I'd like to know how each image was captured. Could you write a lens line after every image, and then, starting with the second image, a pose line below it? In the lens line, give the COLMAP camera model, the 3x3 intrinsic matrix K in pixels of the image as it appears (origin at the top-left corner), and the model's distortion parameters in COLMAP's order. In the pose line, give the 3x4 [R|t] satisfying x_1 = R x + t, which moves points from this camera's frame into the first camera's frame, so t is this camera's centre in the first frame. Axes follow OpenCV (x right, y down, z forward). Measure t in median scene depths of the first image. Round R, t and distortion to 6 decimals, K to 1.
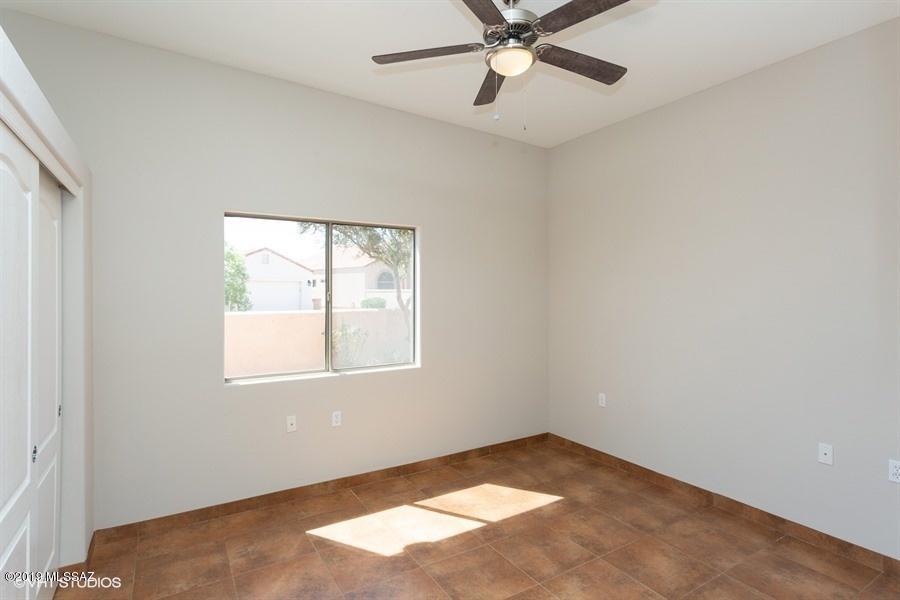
lens RADIAL K [[459.0, 0, 451.6], [0, 459.0, 290.7], [0, 0, 1]] dist [-0.000204, 0.004391]
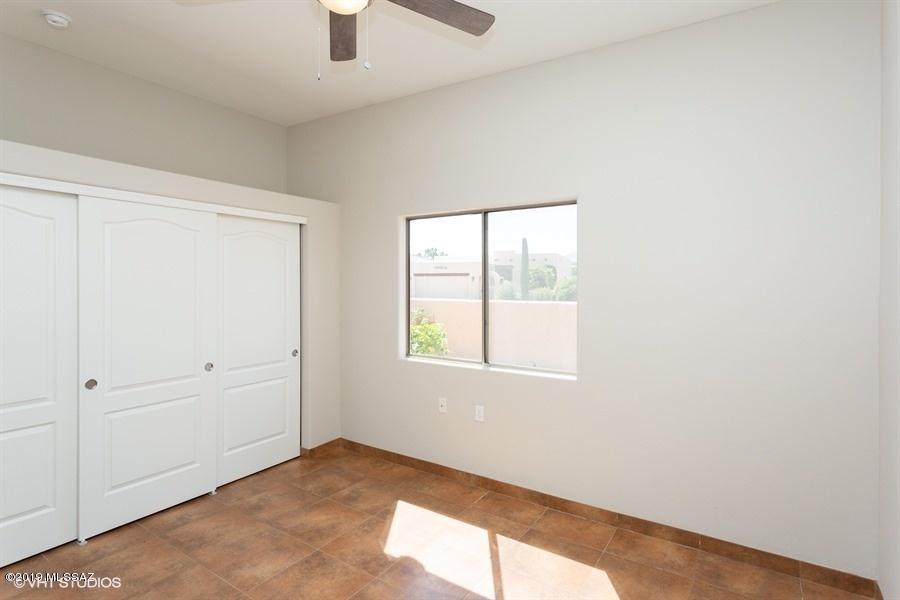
lens RADIAL K [[459.0, 0, 447.9], [0, 459.0, 295.5], [0, 0, 1]] dist [-0.000204, 0.004391]
pose [[0.421919, 0.020916, -0.906392, 0.655304], [-0.004304, 0.999769, 0.021067, 0.013621], [0.906624, -0.004987, 0.421911, 0.597624]]
